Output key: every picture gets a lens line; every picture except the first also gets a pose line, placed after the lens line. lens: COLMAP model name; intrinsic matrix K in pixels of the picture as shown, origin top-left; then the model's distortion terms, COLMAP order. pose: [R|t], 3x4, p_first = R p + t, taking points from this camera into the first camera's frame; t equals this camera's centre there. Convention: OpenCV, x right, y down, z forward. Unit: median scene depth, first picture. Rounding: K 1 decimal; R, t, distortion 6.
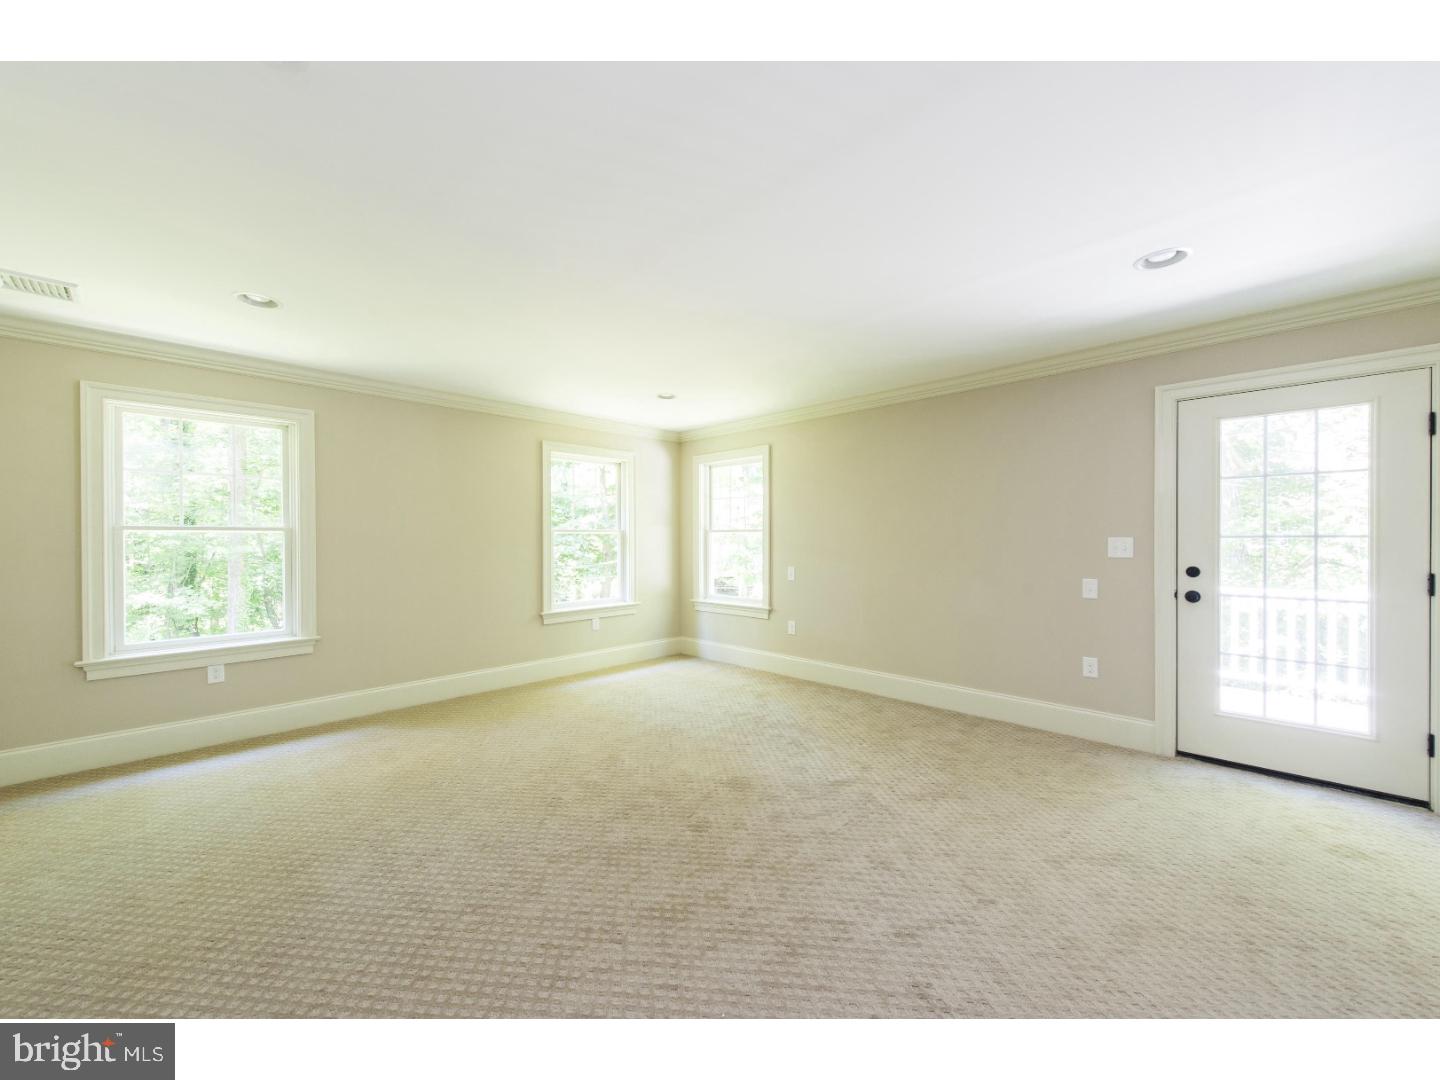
lens RADIAL K [[565.9, 0, 720.0], [0, 565.9, 540.0], [0, 0, 1]] dist [0.008420, -0.000465]
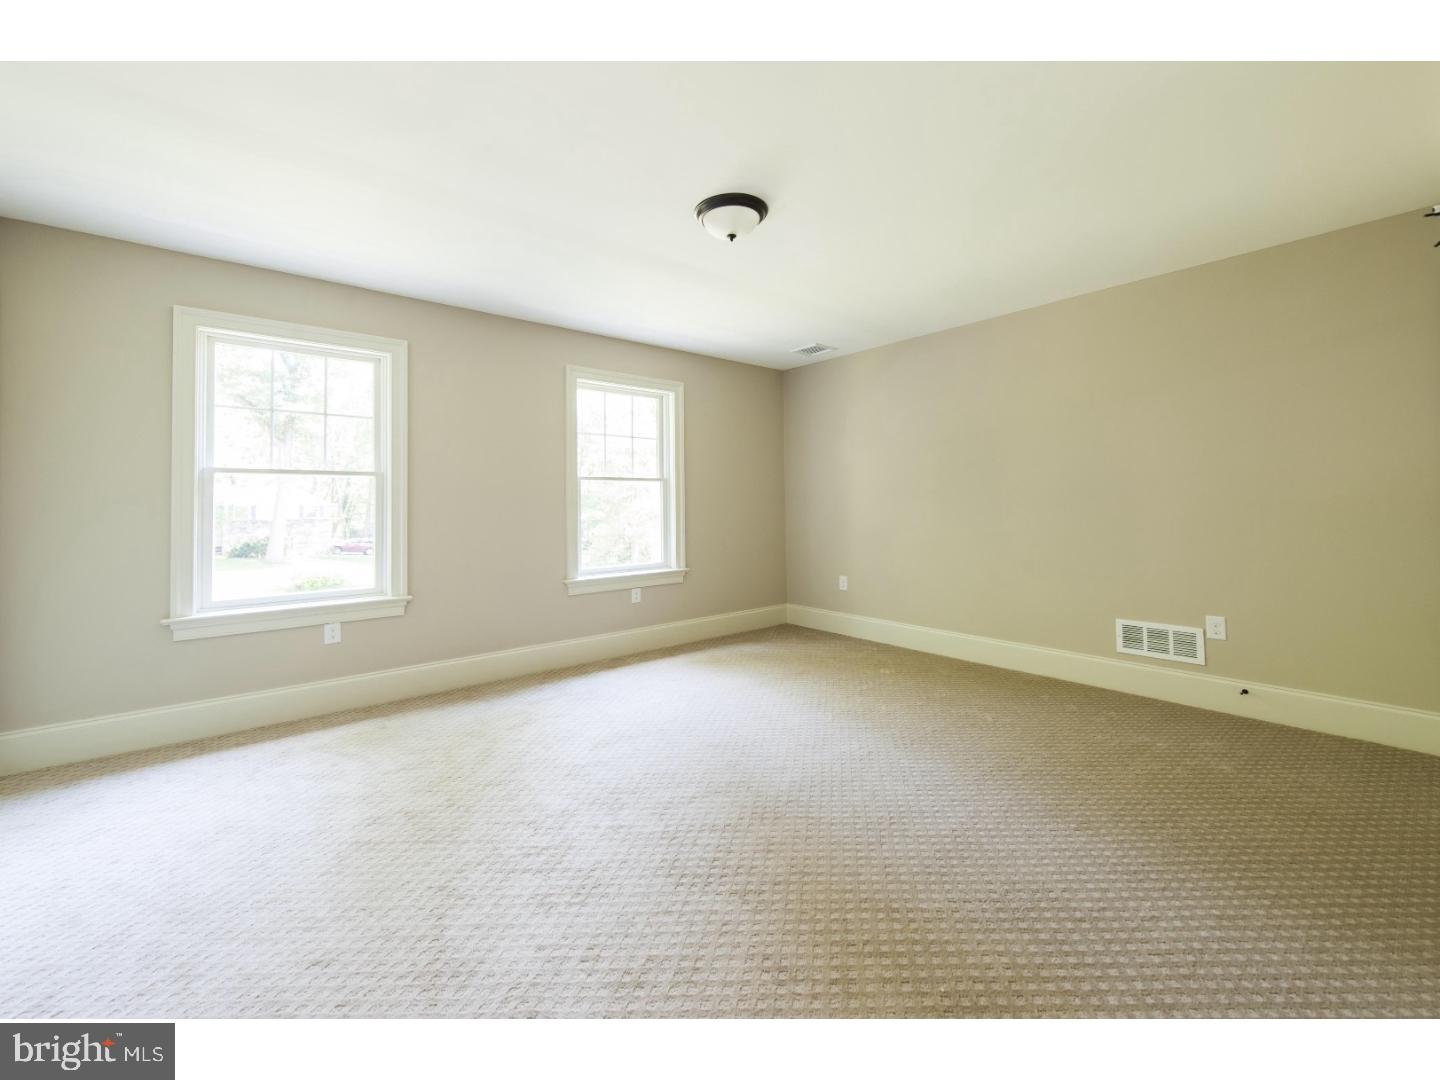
lens RADIAL K [[596.0, 0, 720.6], [0, 596.0, 512.2], [0, 0, 1]] dist [0.000479, 0.000158]
pose [[0.999833, 0.007515, 0.016660, -0.269129], [-0.007478, 0.999970, -0.002248, 0.040190], [-0.016676, 0.002123, 0.999859, 0.050496]]
